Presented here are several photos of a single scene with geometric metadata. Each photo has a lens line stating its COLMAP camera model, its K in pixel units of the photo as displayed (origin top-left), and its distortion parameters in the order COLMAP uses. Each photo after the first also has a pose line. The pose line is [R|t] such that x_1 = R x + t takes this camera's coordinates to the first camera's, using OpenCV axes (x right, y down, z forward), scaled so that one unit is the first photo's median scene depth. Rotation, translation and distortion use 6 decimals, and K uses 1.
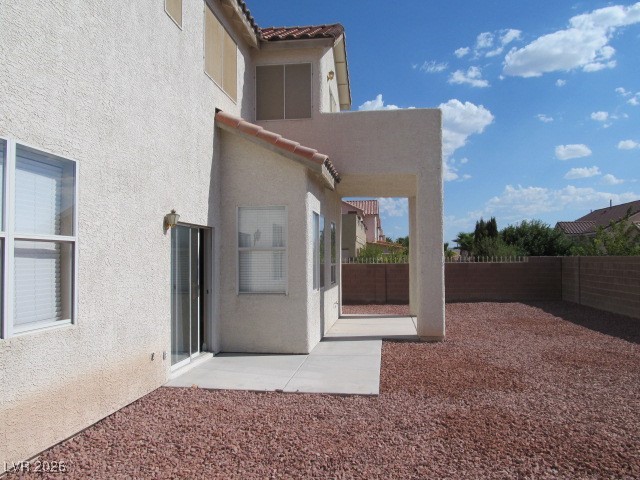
lens RADIAL K [[533.5, 0, 320.2], [0, 533.5, 239.0], [0, 0, 1]] dist [-0.075810, -0.005622]
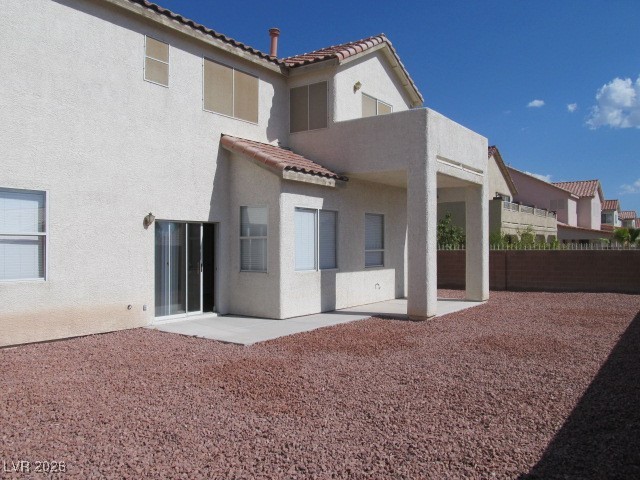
lens RADIAL K [[533.5, 0, 319.8], [0, 533.5, 239.3], [0, 0, 1]] dist [-0.075810, -0.005622]
pose [[0.883681, 0.001778, -0.468085, 0.659406], [0.011743, 0.999594, 0.025967, -0.009629], [0.467942, -0.028443, 0.883302, -0.085712]]
